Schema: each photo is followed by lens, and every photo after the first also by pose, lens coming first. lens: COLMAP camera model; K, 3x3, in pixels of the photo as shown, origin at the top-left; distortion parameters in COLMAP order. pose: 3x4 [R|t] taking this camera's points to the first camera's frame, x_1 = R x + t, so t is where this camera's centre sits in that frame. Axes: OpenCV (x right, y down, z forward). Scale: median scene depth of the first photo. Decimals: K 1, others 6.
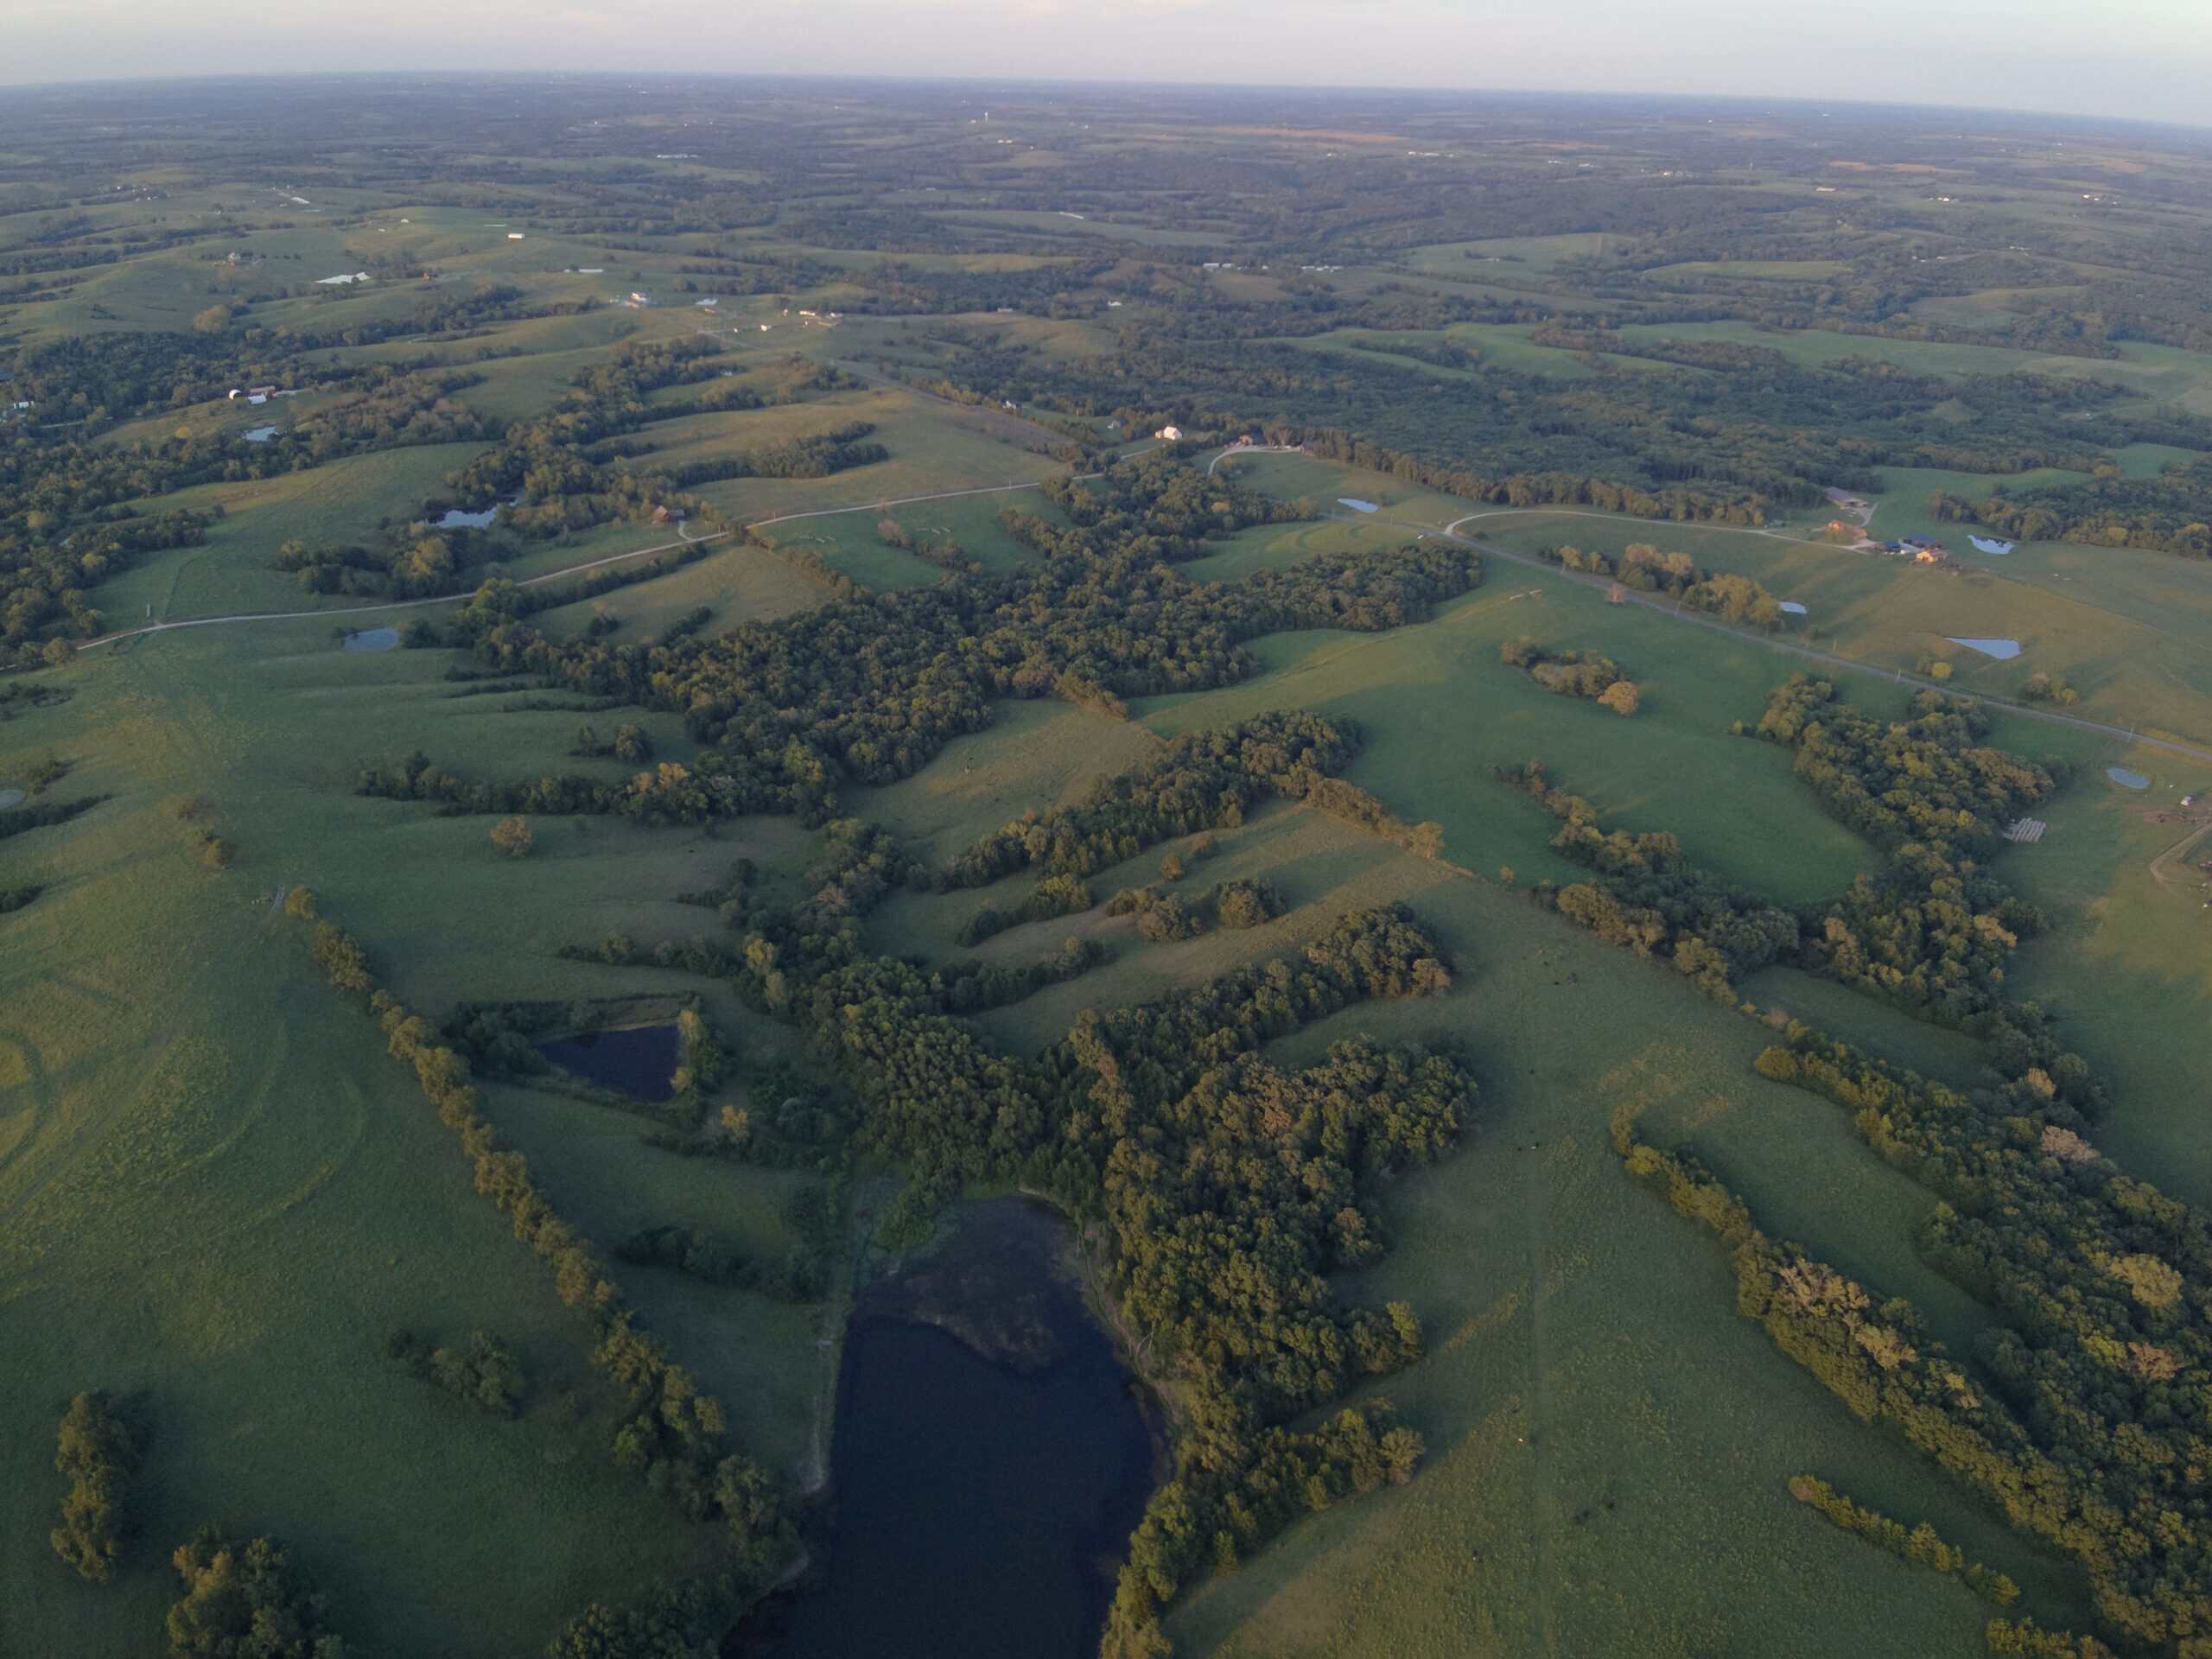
lens RADIAL K [[1585.3, 0, 1115.8], [0, 1585.3, 829.8], [0, 0, 1]] dist [0.118675, -0.224230]
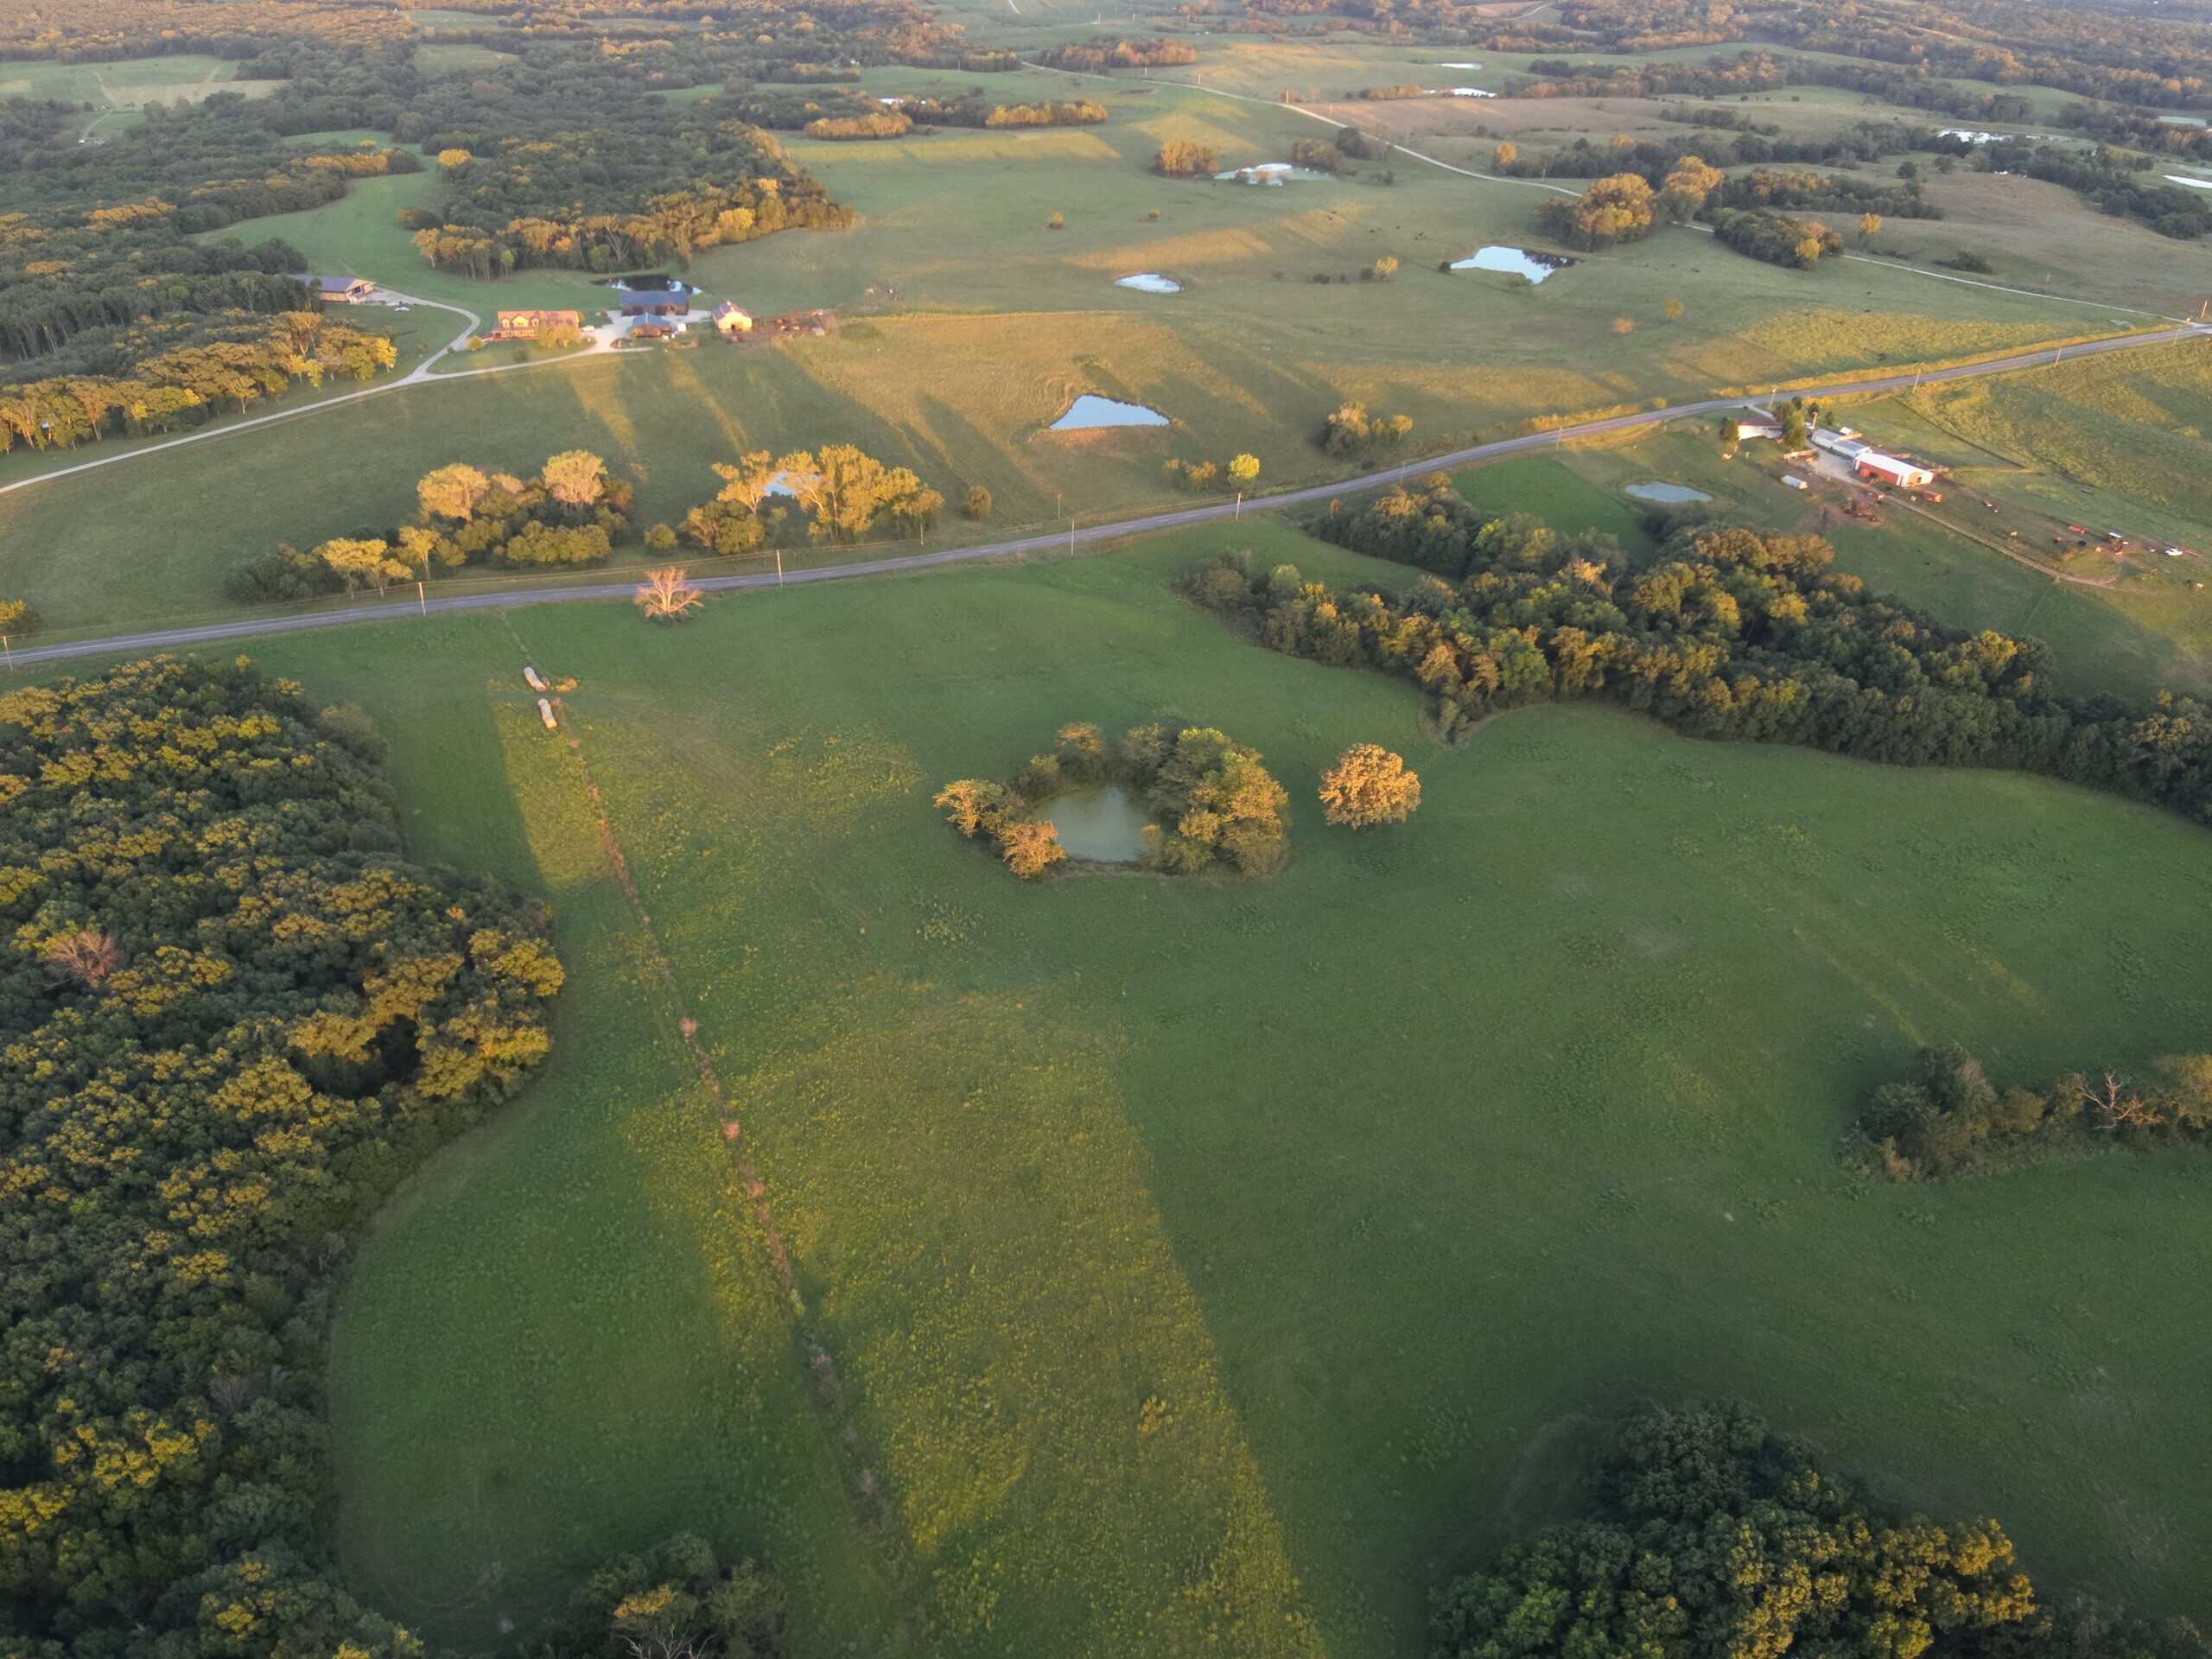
lens RADIAL K [[1585.3, 0, 1115.8], [0, 1585.3, 829.8], [0, 0, 1]] dist [0.118675, -0.224230]
pose [[0.200955, -0.515901, 0.832744, -0.012729], [0.397439, 0.819916, 0.412045, -0.204782], [-0.895355, 0.248162, 0.369805, 0.736931]]
